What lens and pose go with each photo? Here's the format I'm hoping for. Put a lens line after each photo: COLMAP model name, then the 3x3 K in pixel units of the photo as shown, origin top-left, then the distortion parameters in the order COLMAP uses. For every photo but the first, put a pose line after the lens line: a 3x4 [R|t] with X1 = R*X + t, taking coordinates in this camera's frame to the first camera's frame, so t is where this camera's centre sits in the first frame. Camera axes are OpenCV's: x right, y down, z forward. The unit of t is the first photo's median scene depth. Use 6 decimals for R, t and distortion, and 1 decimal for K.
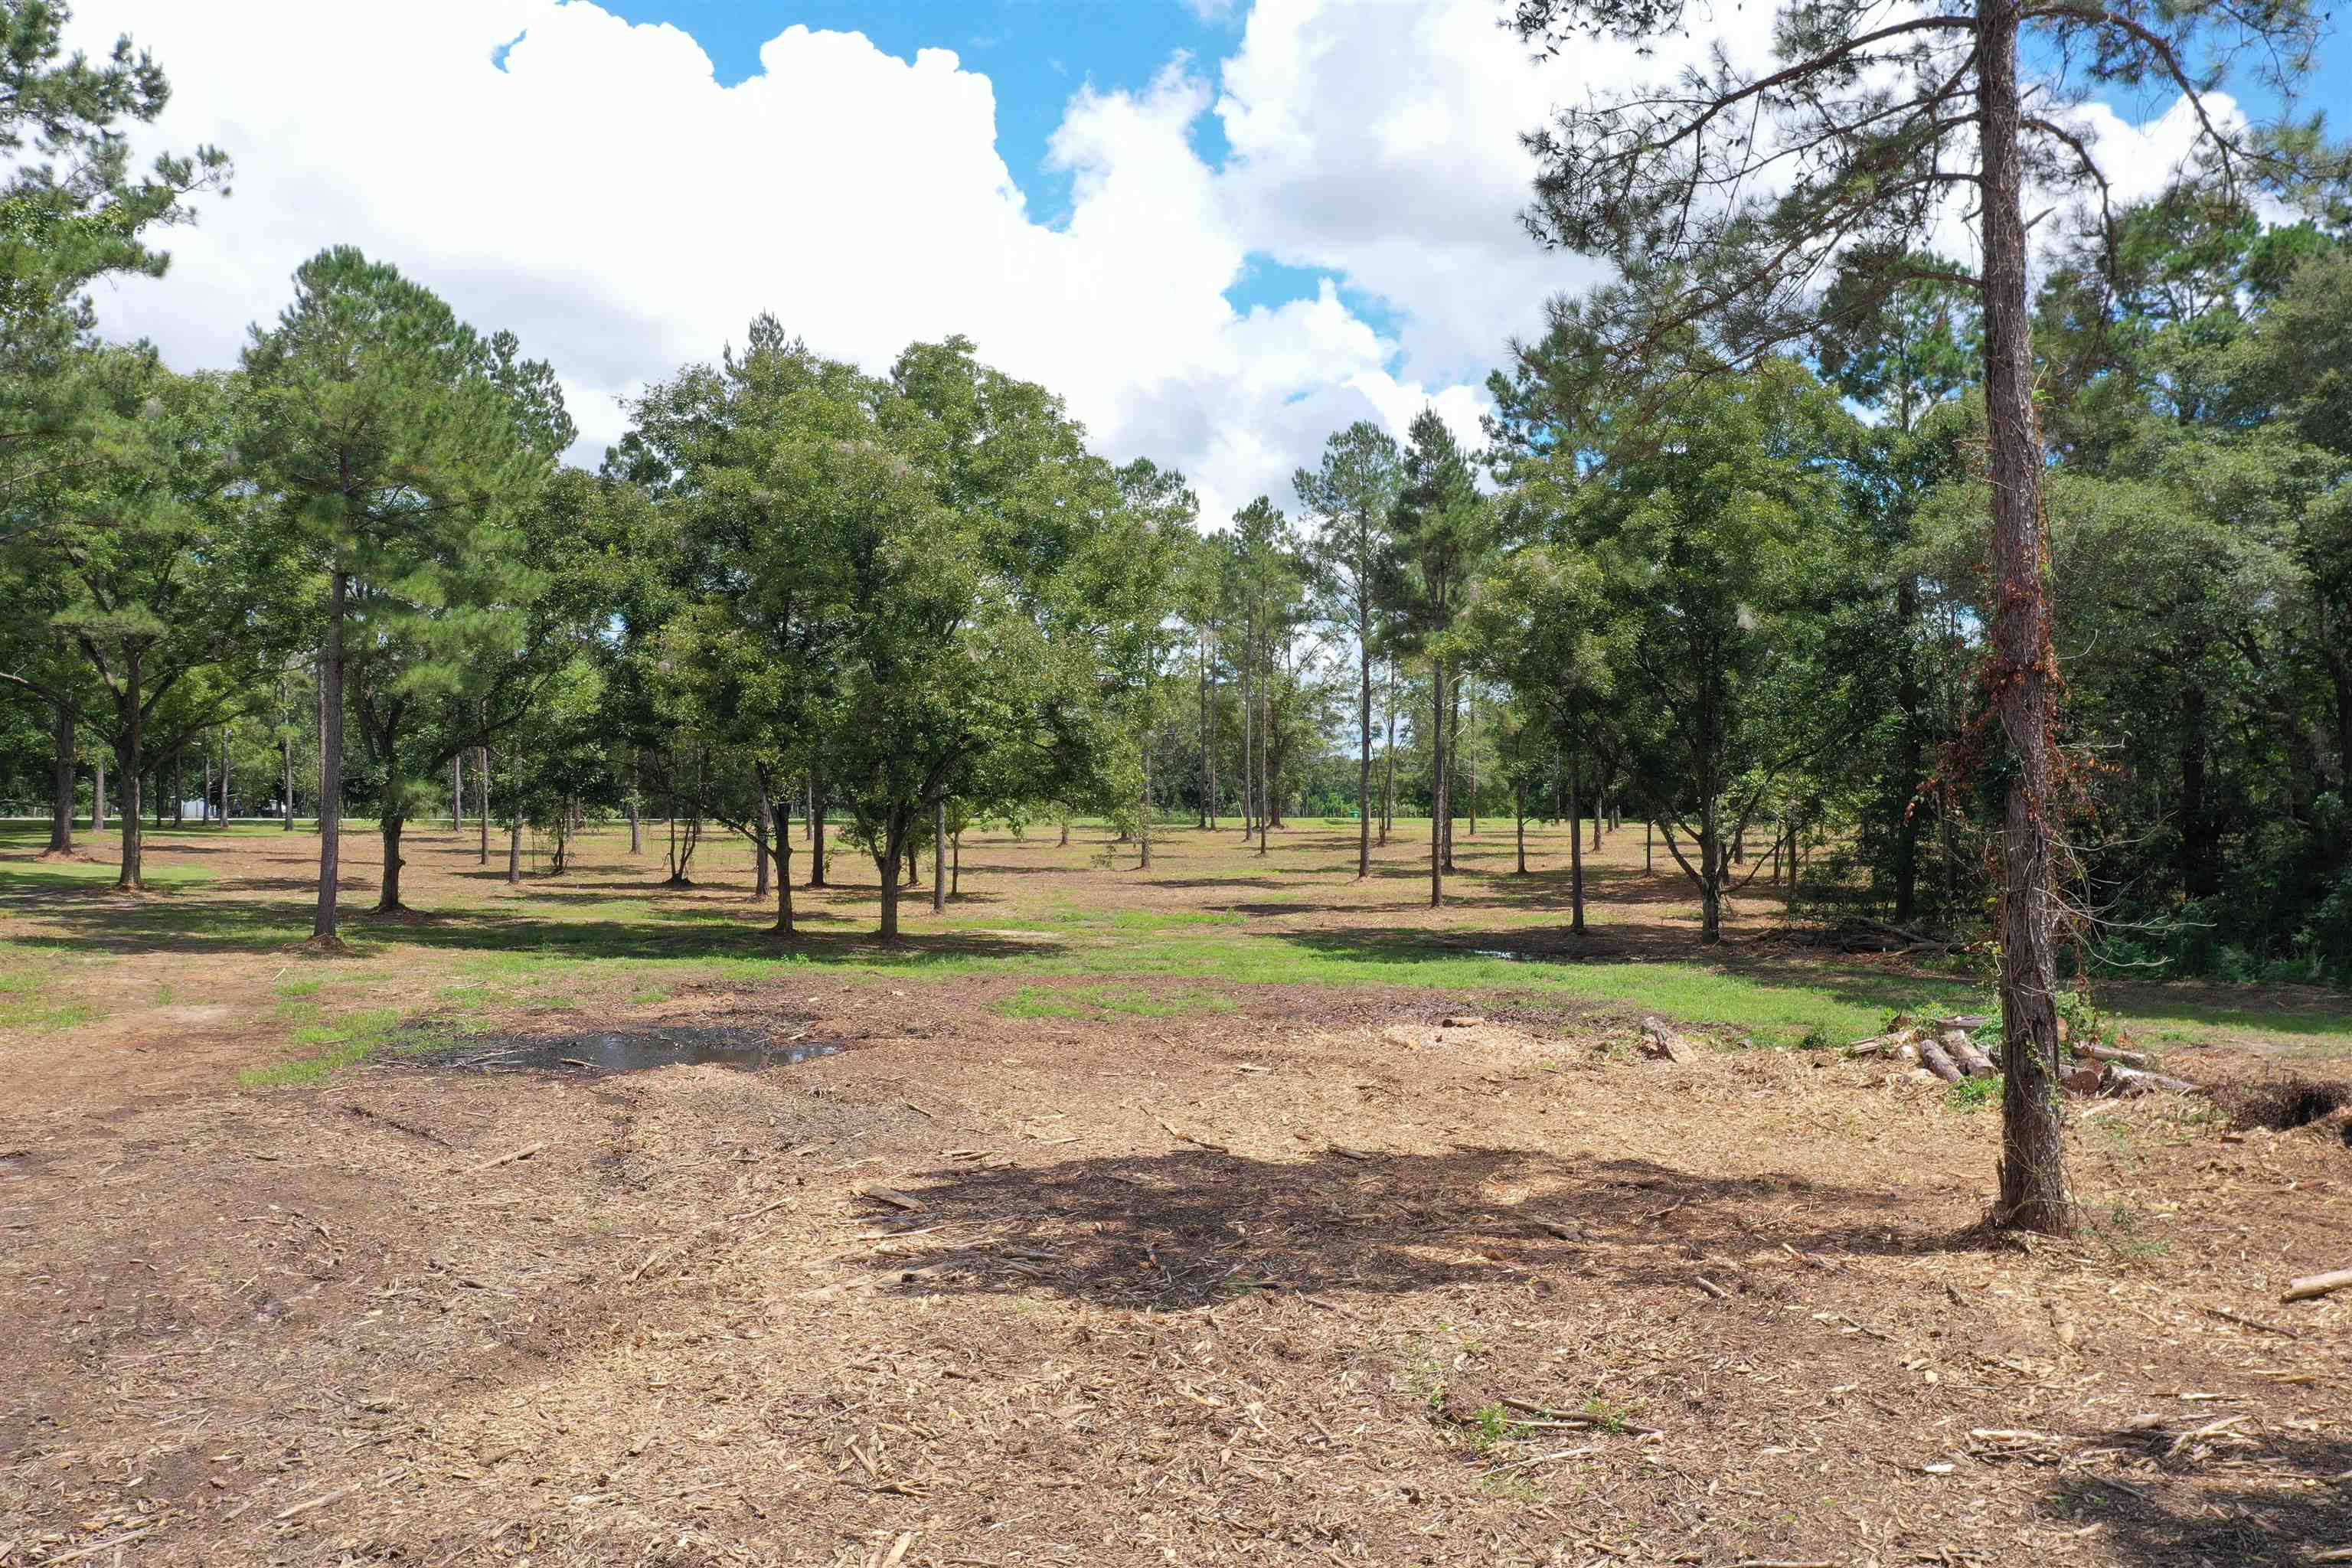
lens RADIAL K [[1809.7, 0, 1201.1], [0, 1809.7, 781.4], [0, 0, 1]] dist [-0.016776, 0.002851]
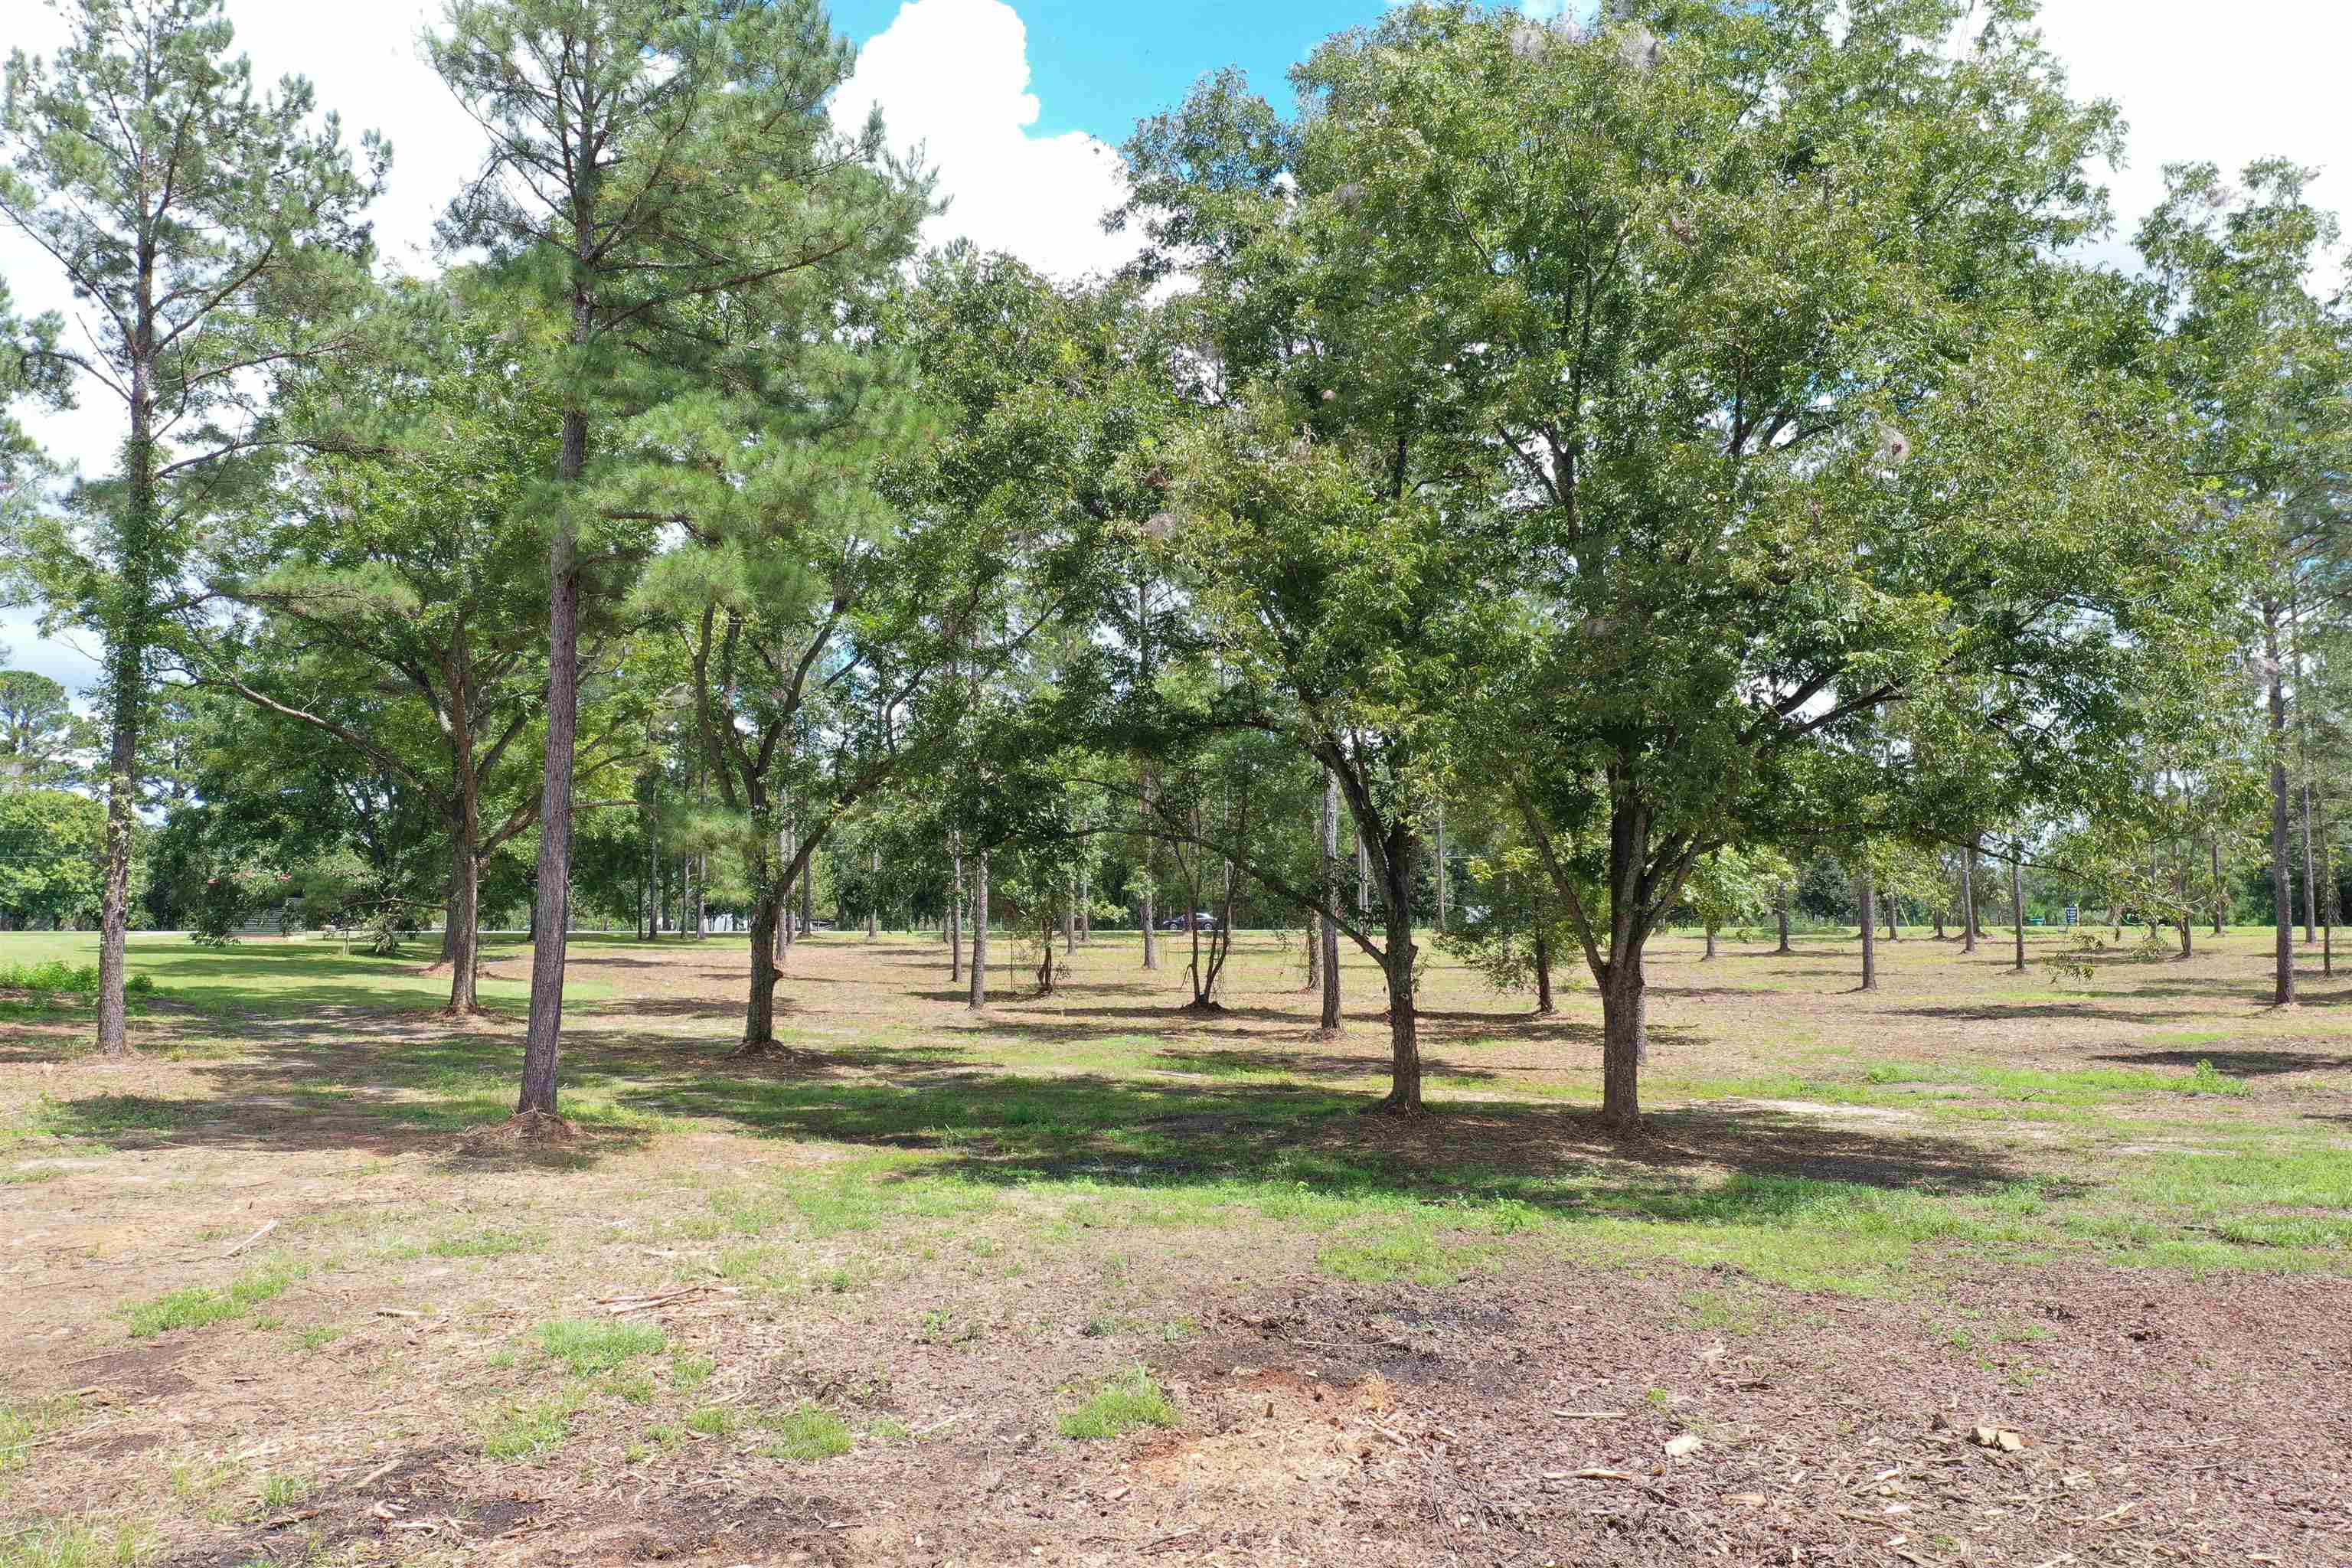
lens RADIAL K [[1809.7, 0, 1177.7], [0, 1809.7, 740.8], [0, 0, 1]] dist [-0.016776, 0.002851]
pose [[0.956847, -0.036747, -0.288258, -0.104286], [0.010364, 0.995657, -0.092523, 0.019783], [0.290406, 0.085543, 0.953072, 0.359026]]
